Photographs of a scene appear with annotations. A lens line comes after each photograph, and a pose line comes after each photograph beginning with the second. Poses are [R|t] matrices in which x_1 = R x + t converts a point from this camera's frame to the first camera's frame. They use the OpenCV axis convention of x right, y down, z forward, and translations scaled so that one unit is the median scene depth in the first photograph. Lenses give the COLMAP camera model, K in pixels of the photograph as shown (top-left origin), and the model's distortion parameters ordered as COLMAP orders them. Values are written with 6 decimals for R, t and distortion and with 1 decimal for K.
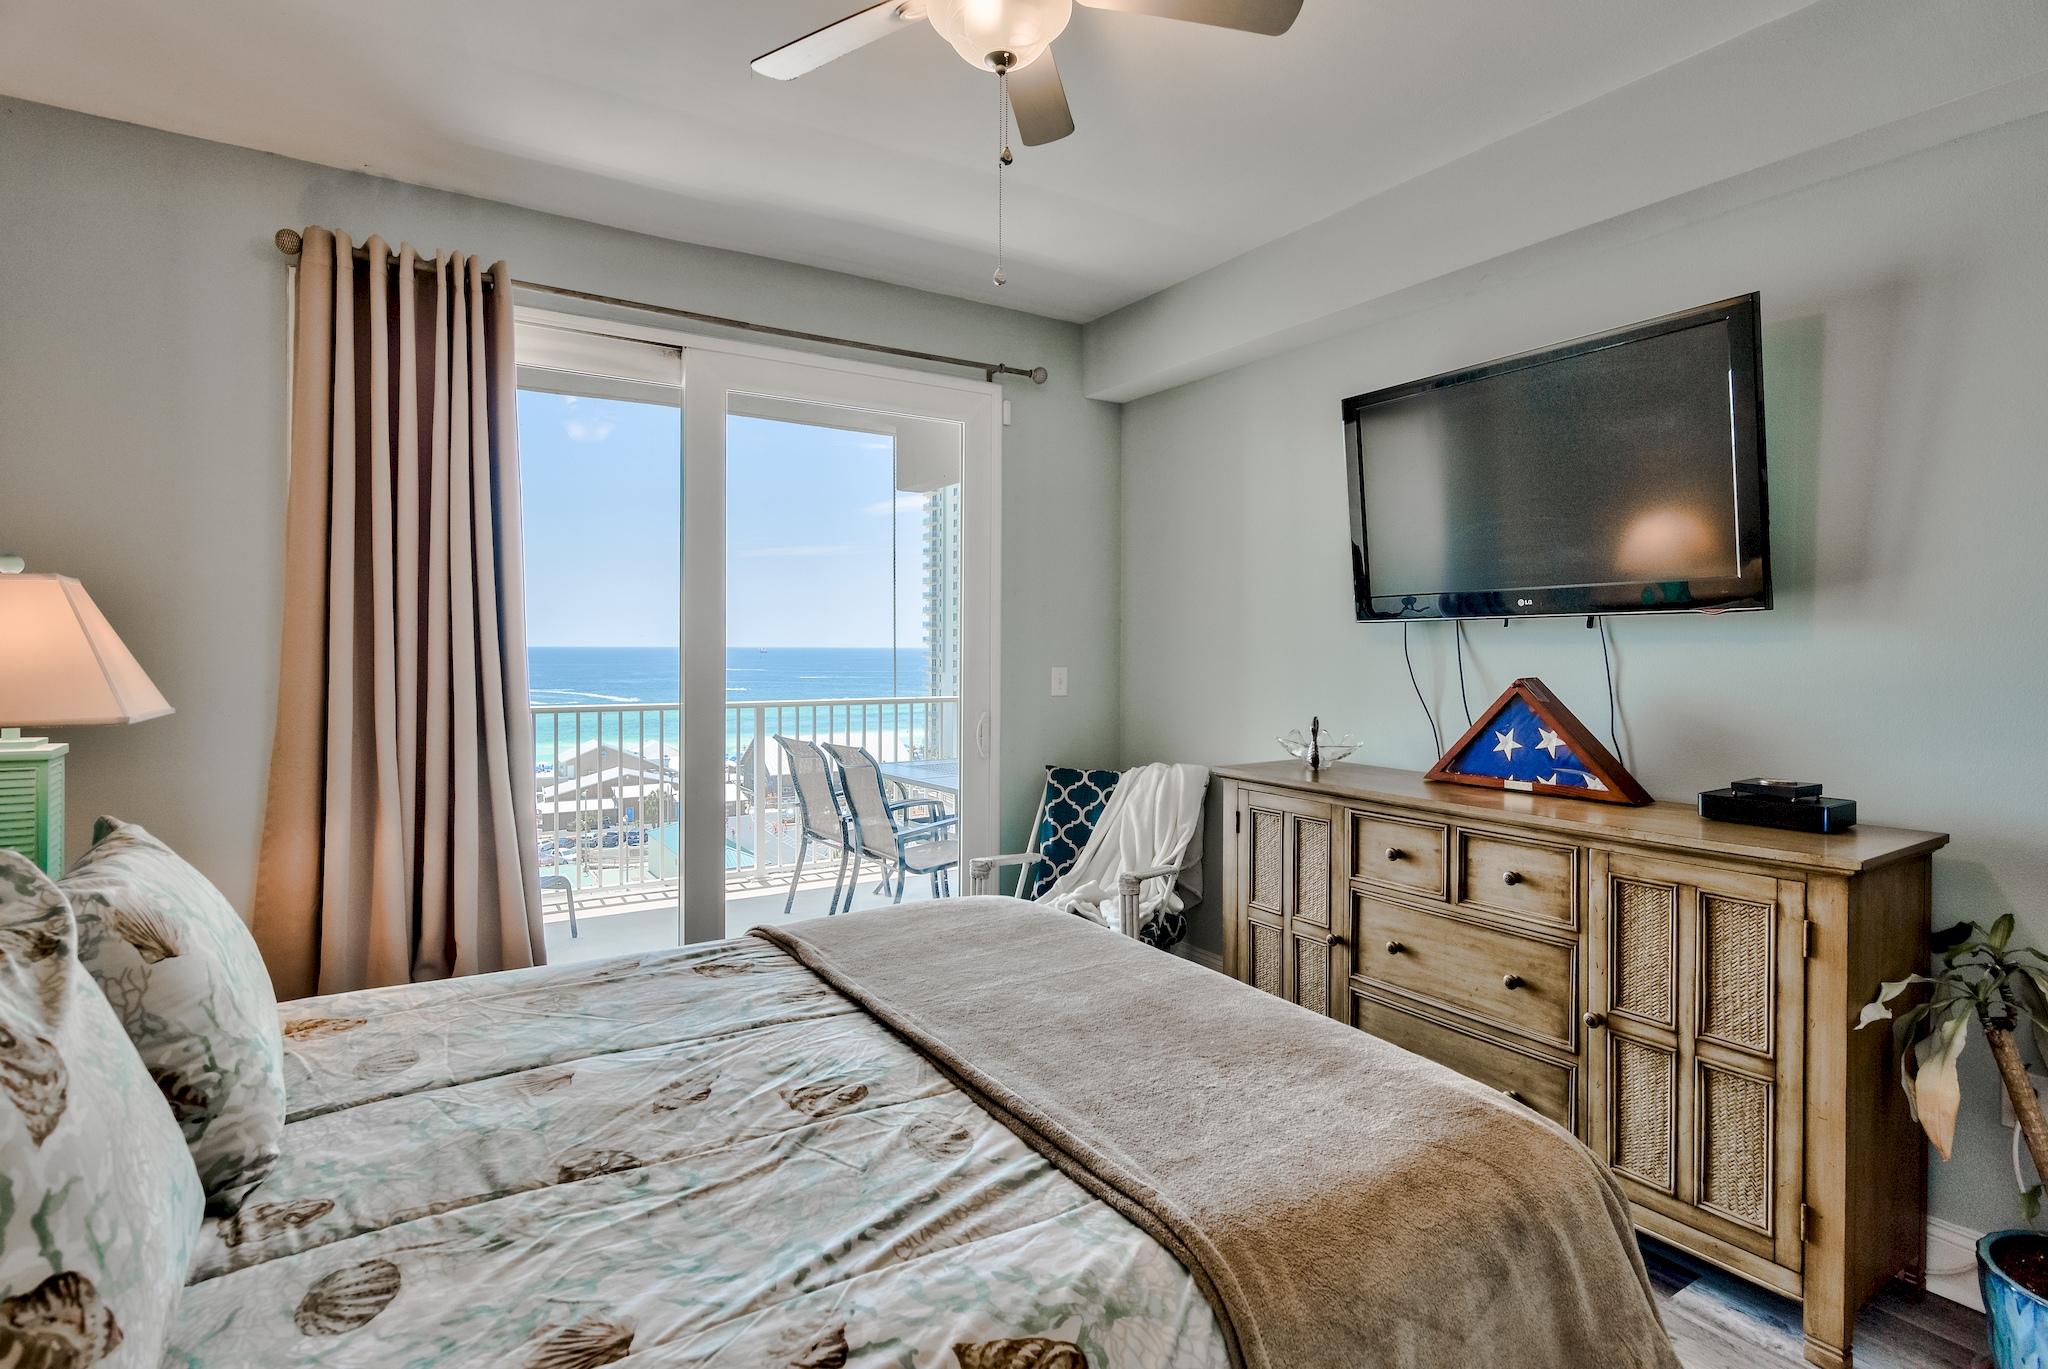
lens RADIAL K [[1009.4, 0, 1001.8], [0, 1009.4, 662.8], [0, 0, 1]] dist [-0.001262, -0.000271]
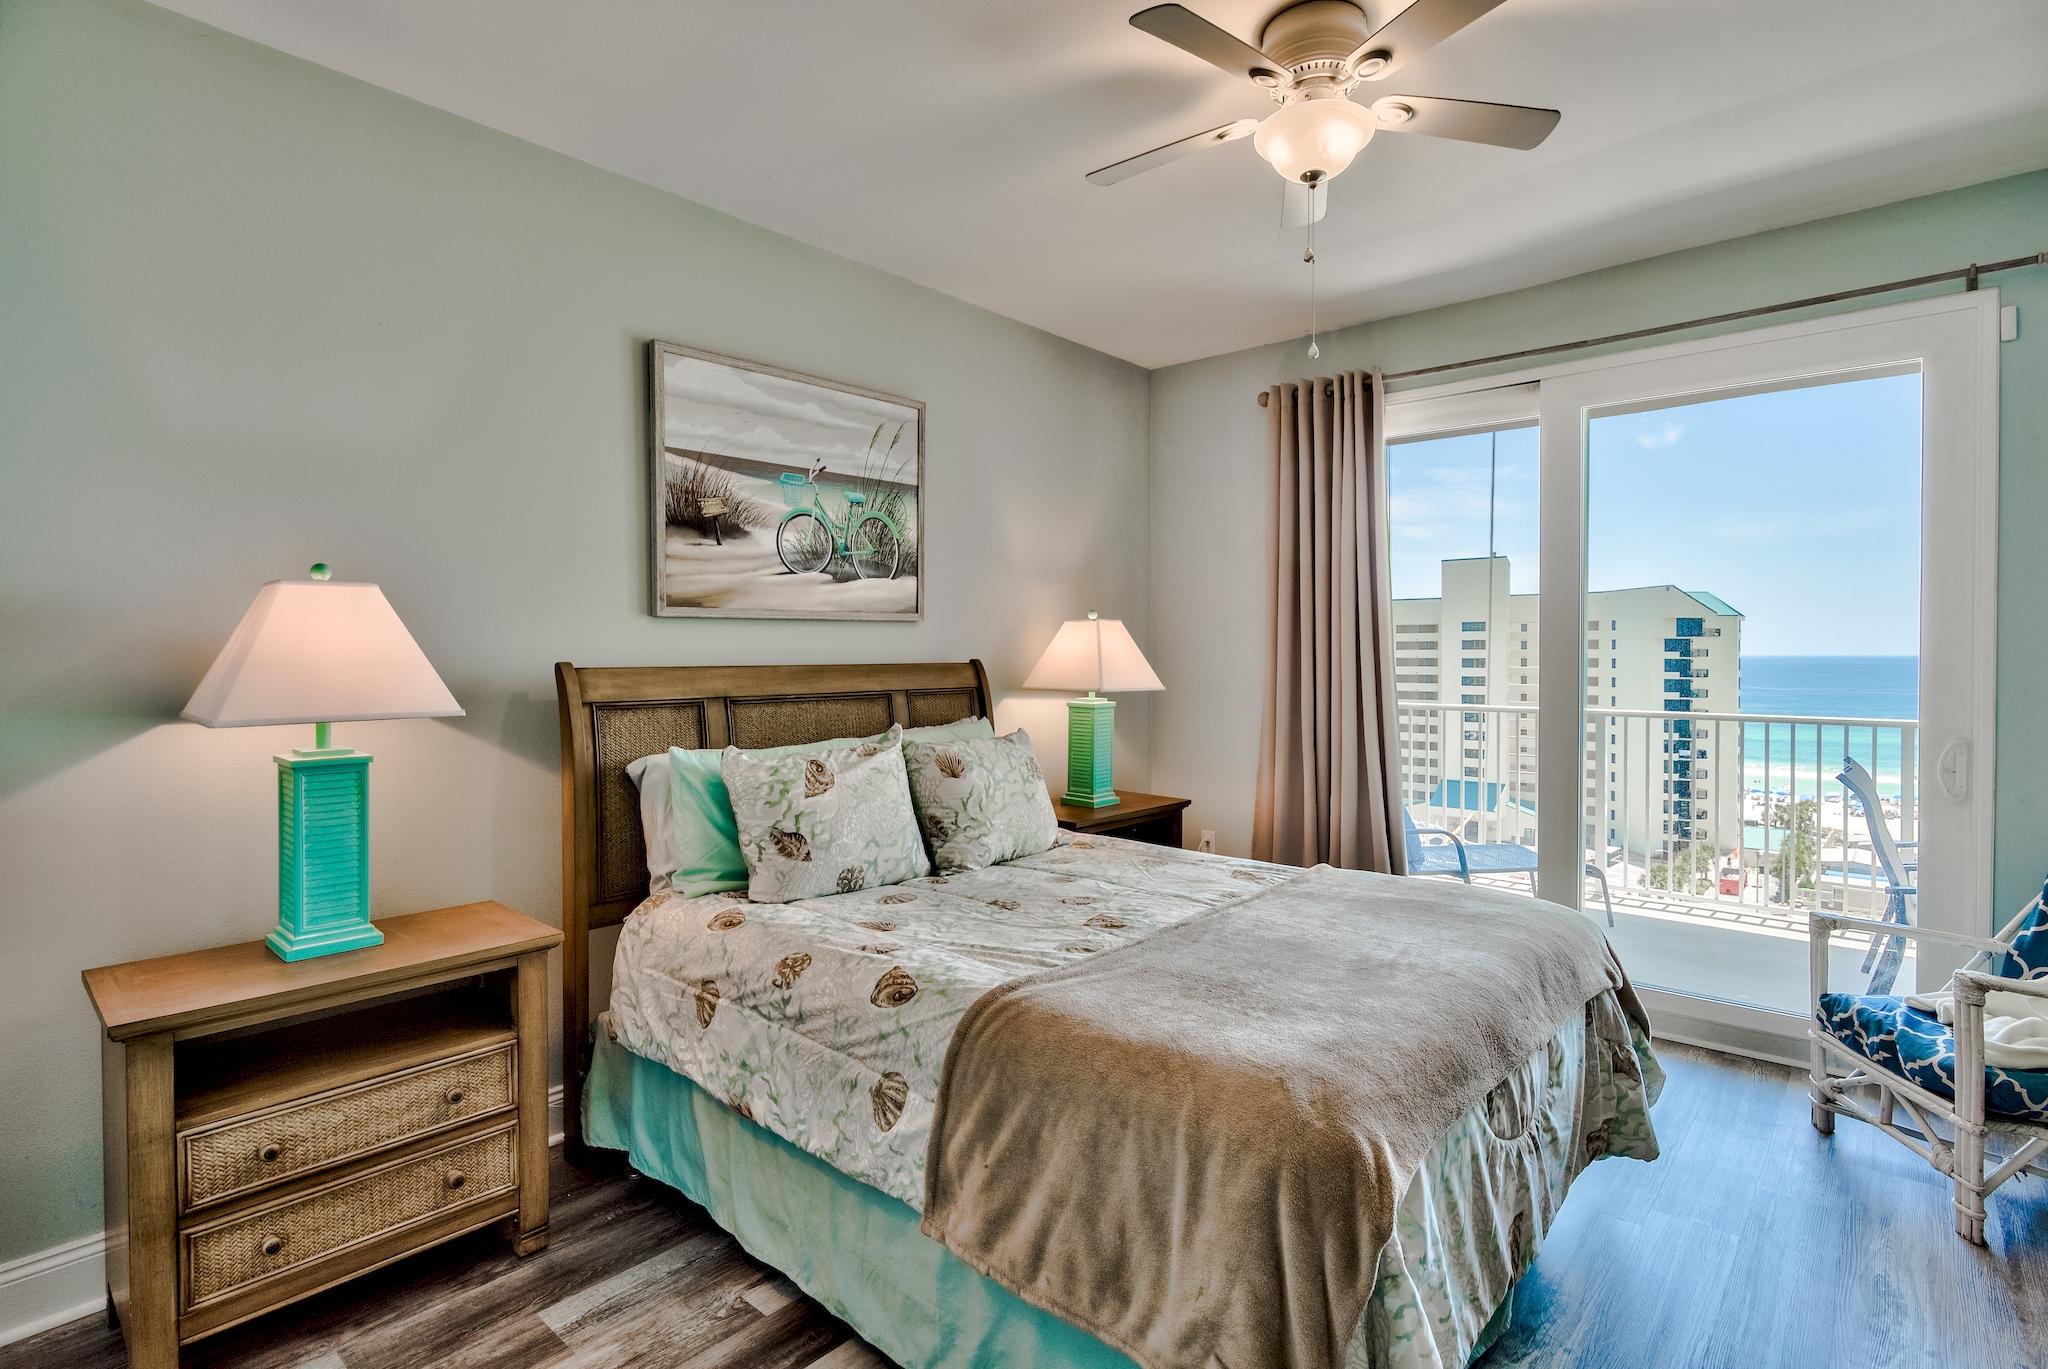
lens RADIAL K [[988.4, 0, 1044.2], [0, 988.4, 660.6], [0, 0, 1]] dist [0.000126, -0.000058]
pose [[0.299612, 0.003053, -0.954056, 0.905484], [-0.015447, 0.999879, -0.001651, 0.003961], [0.953936, 0.015232, 0.299623, 0.279322]]
